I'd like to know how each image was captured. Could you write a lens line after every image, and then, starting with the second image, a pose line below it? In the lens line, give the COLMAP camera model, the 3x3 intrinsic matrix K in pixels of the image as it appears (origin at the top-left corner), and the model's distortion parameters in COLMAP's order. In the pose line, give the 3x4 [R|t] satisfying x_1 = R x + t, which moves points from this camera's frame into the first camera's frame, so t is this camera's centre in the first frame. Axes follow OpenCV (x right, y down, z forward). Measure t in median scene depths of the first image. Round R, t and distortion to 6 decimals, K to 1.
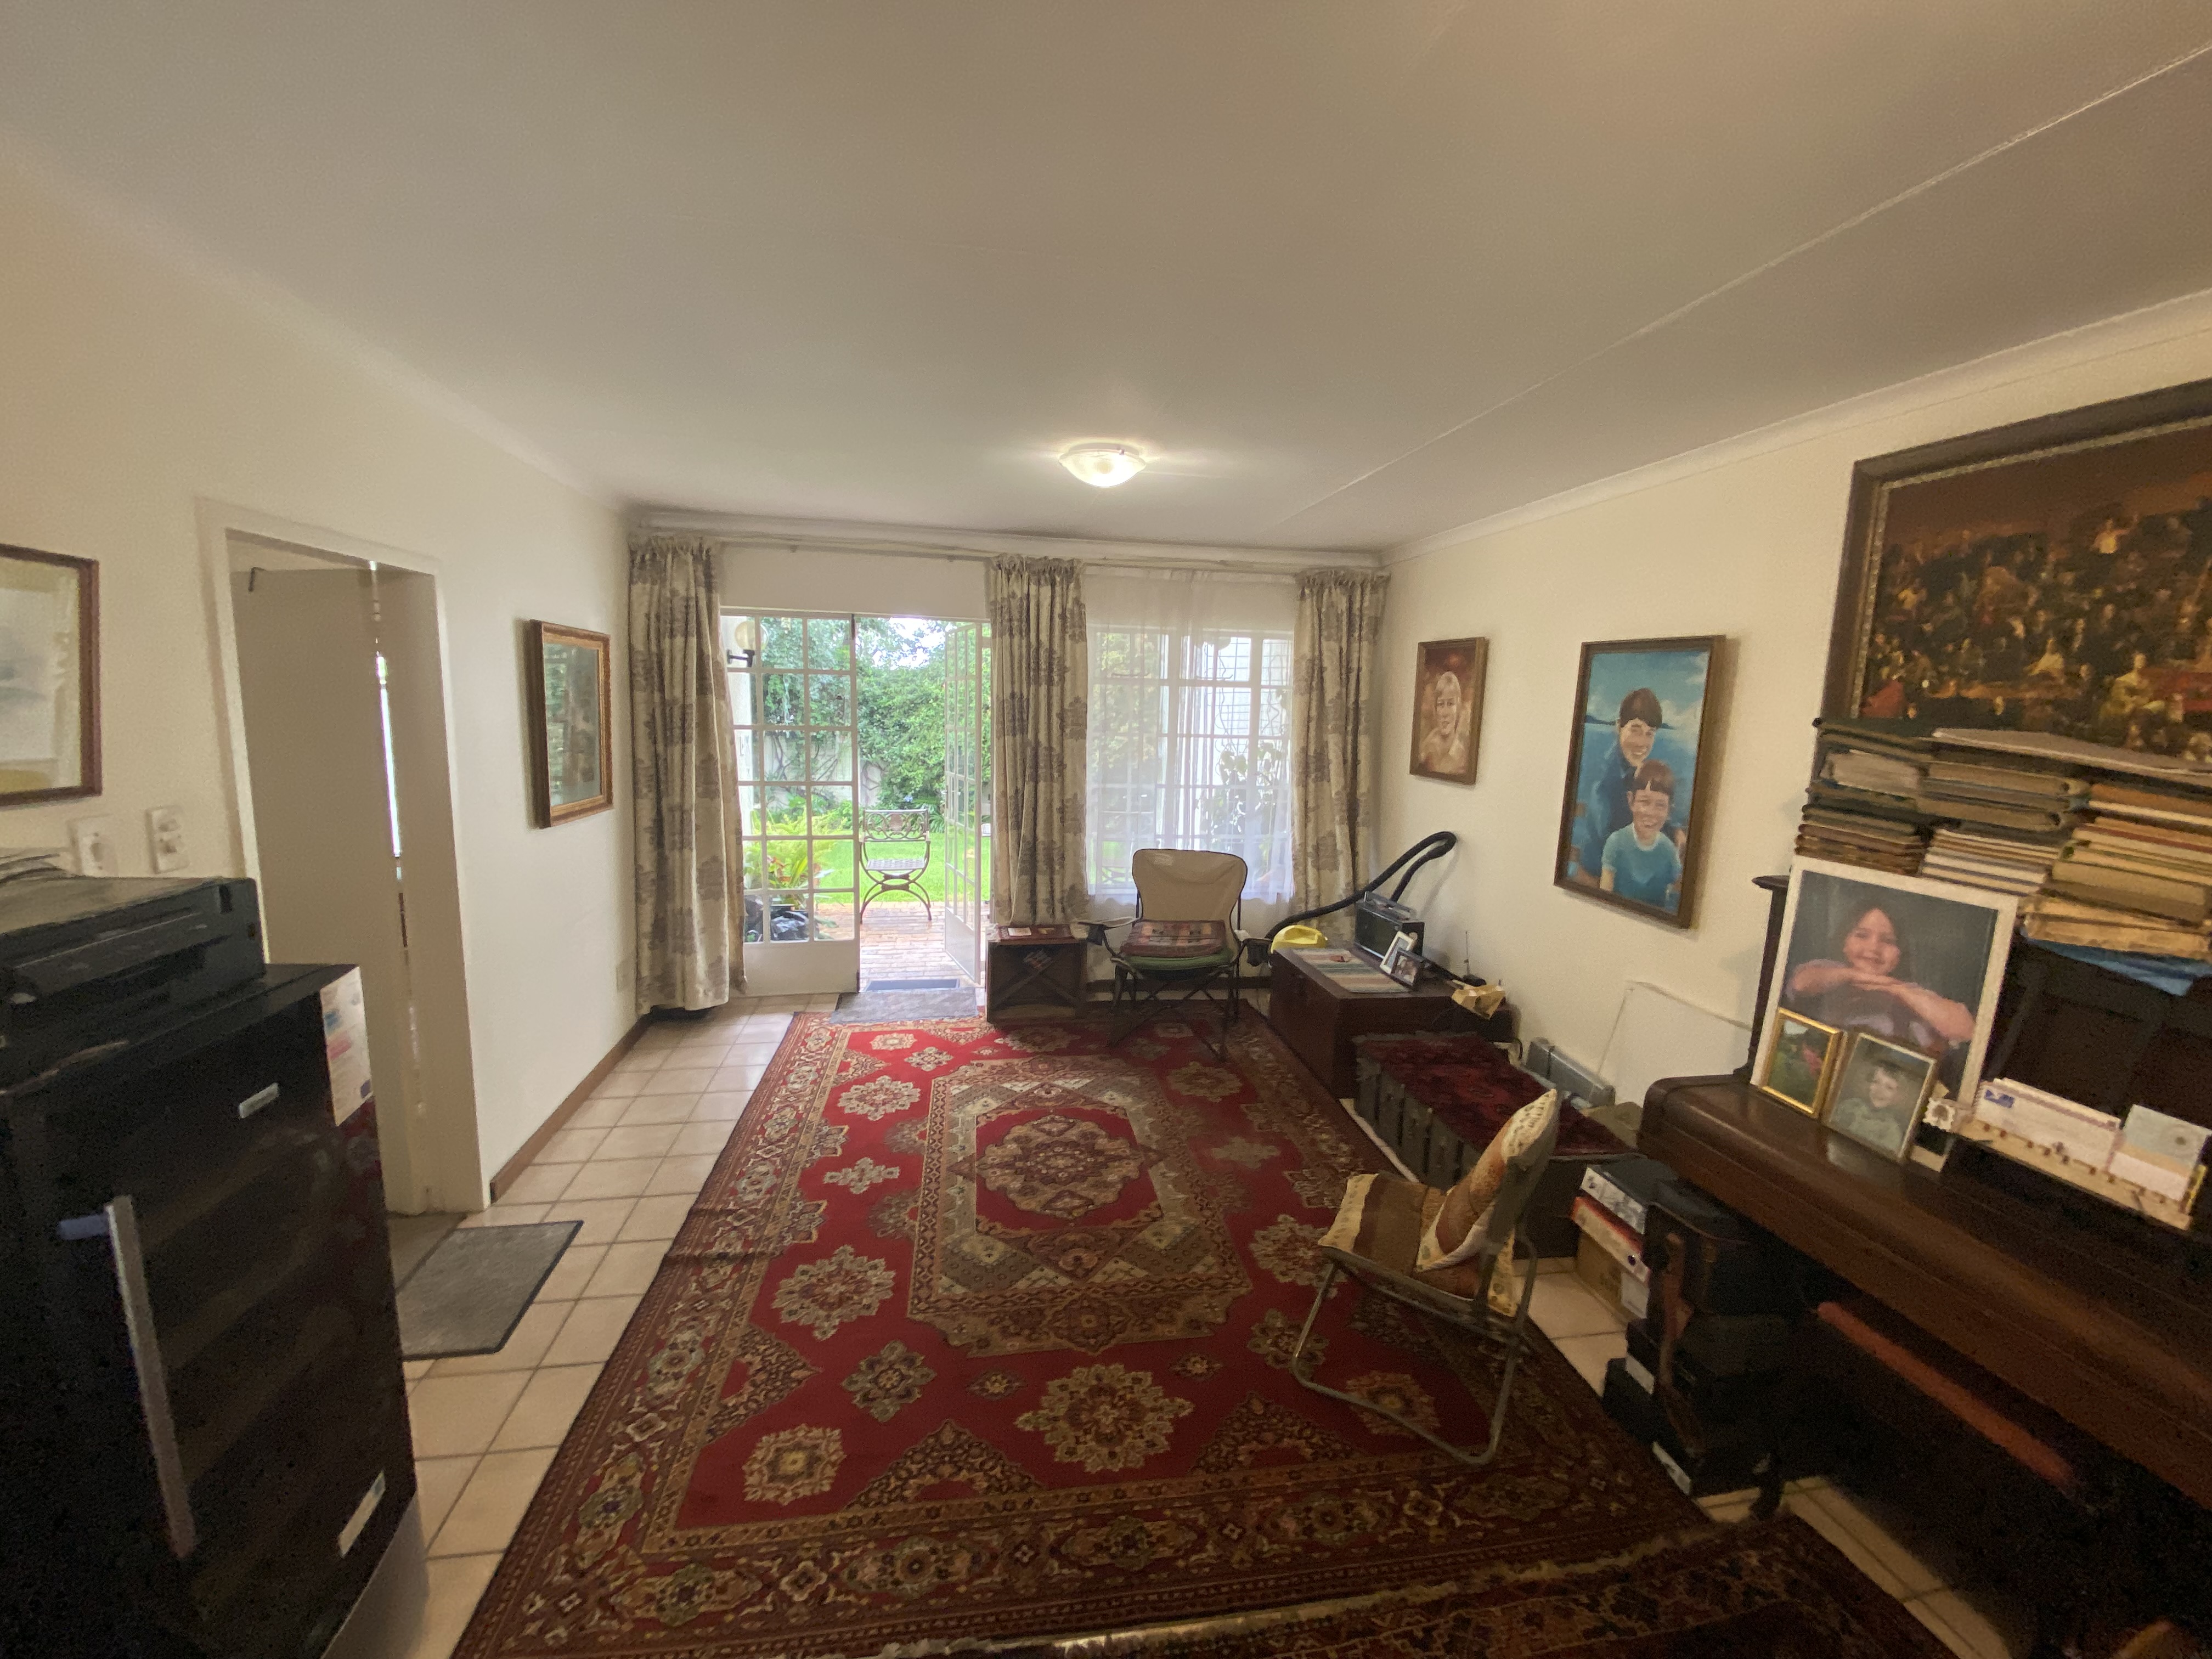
lens RADIAL K [[893.1, 0, 1112.7], [0, 893.1, 824.7], [0, 0, 1]] dist [0.029496, -0.023655]
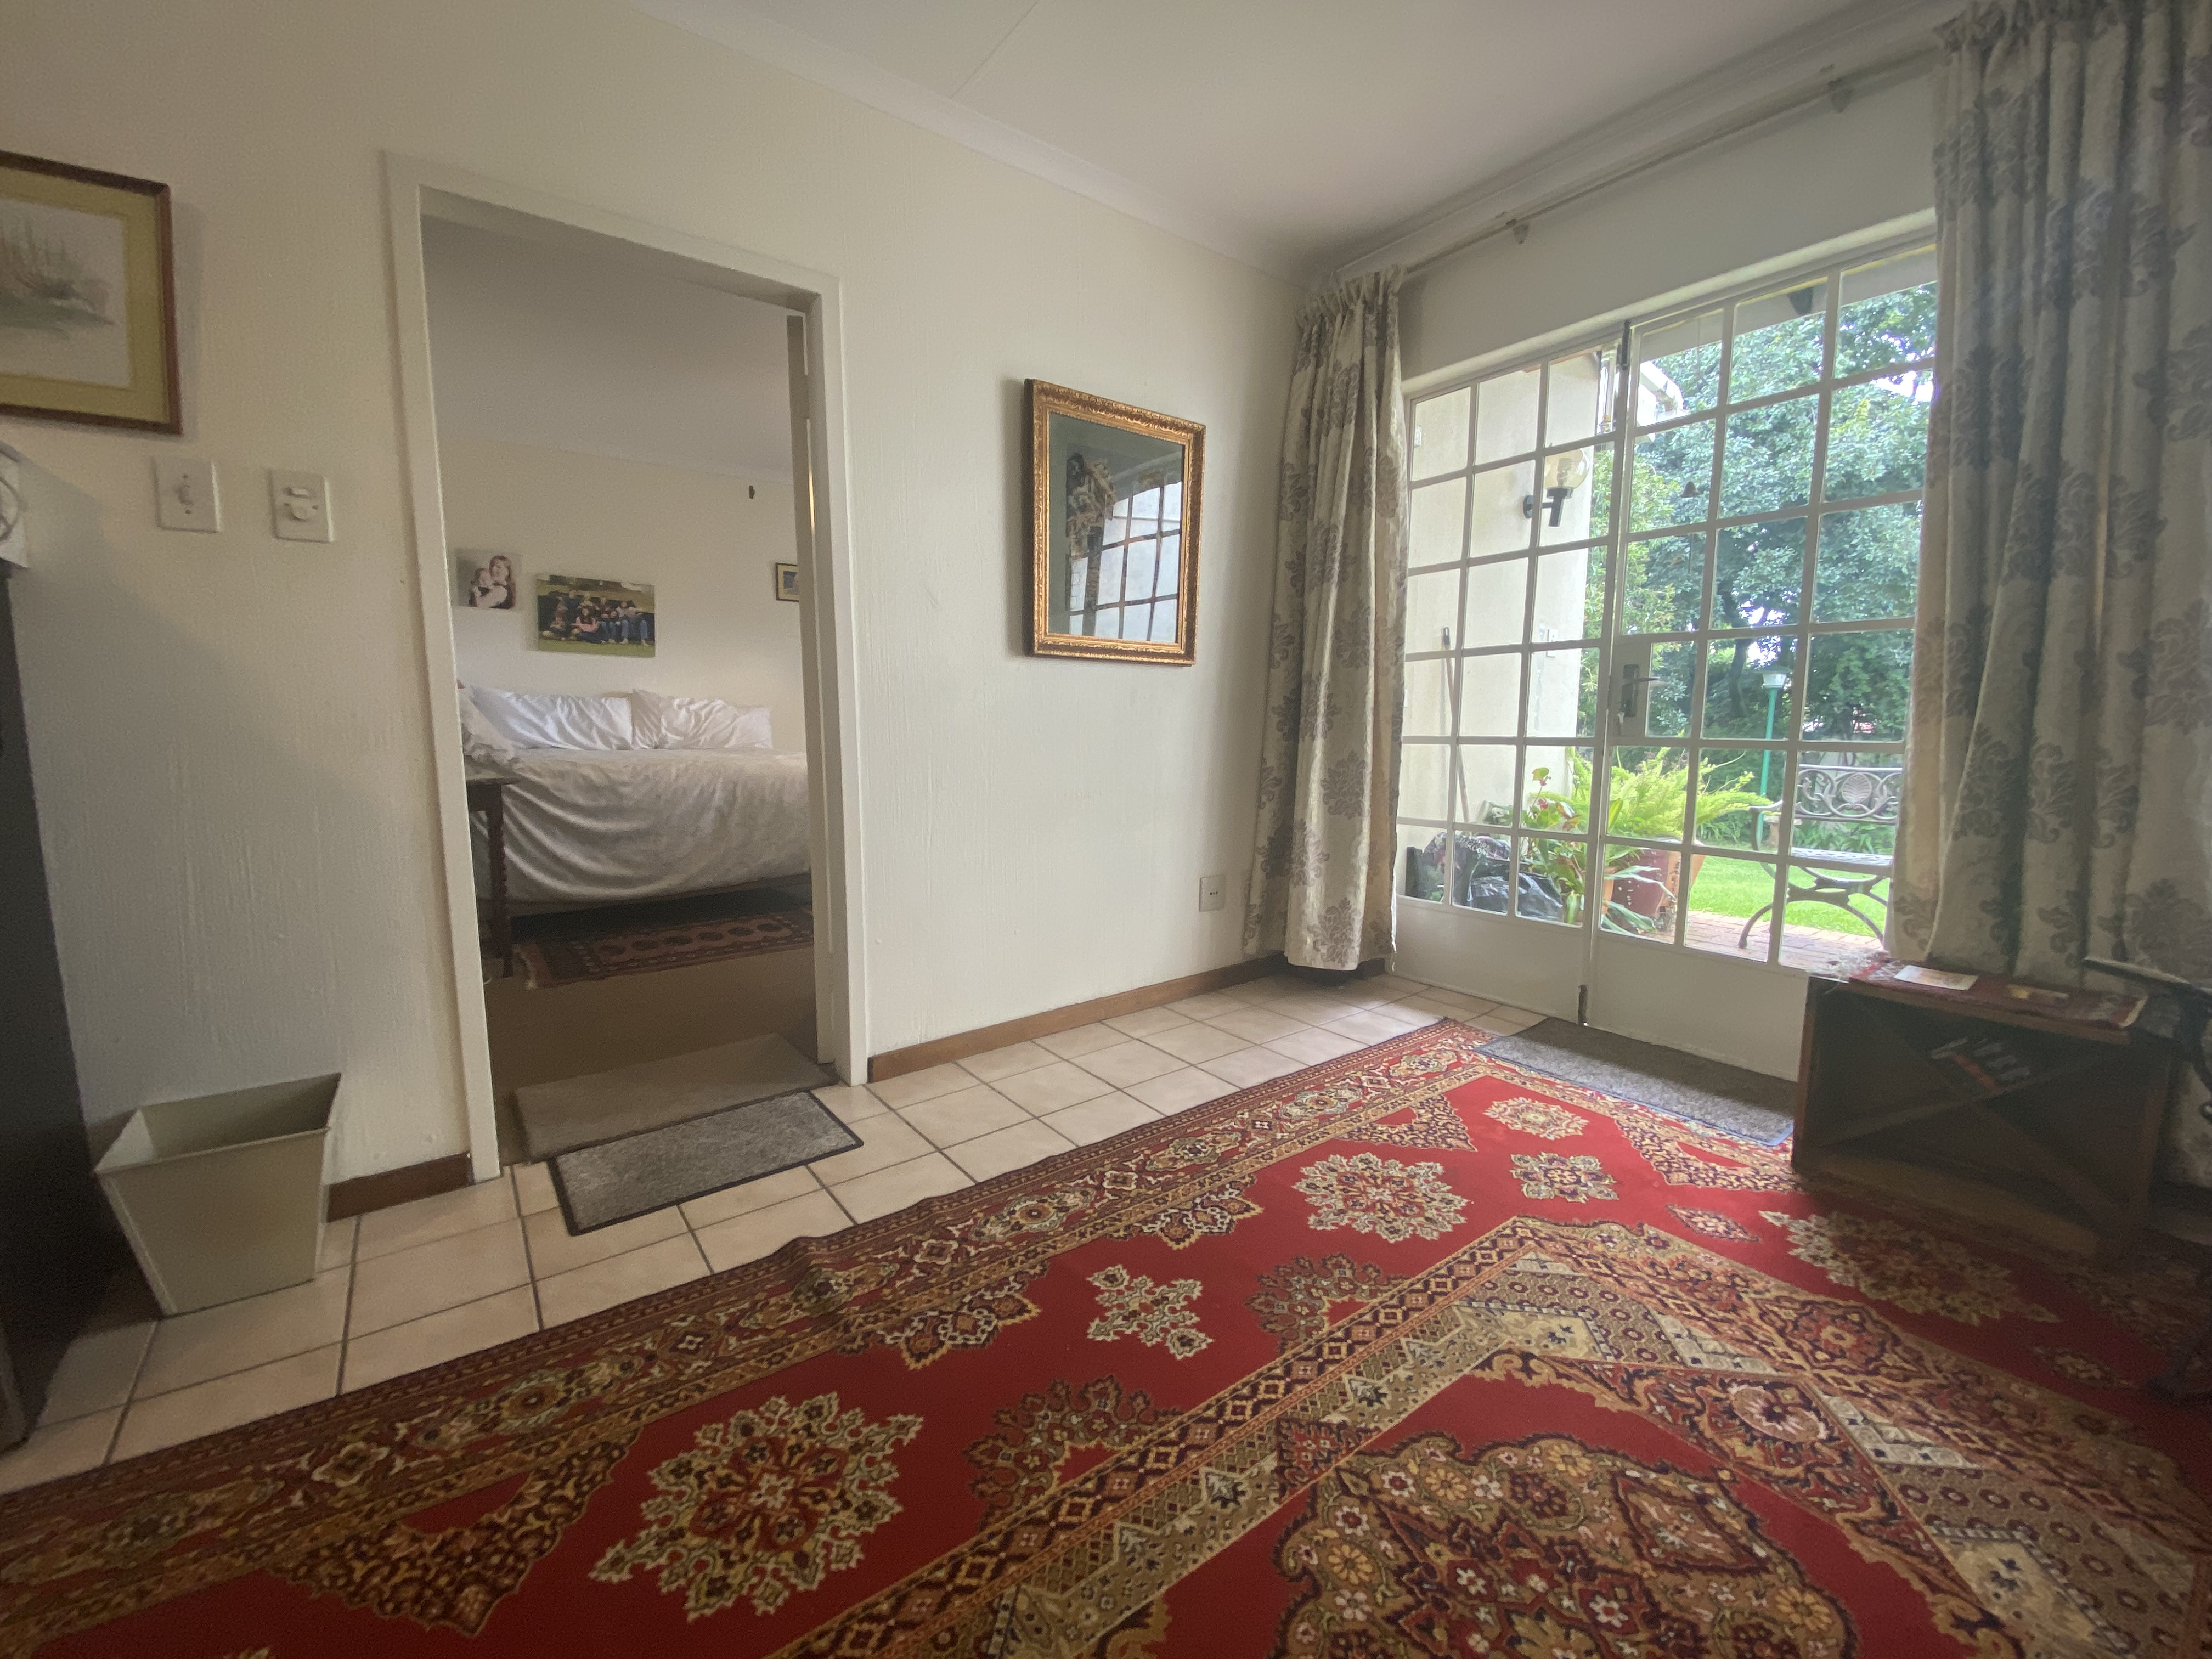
lens RADIAL K [[893.1, 0, 1112.7], [0, 893.1, 824.7], [0, 0, 1]] dist [0.029496, -0.023655]
pose [[0.446707, 0.082666, -0.890853, 0.090321], [-0.114706, 0.992796, 0.034608, 0.094398], [0.887297, 0.086726, 0.452971, 0.581024]]
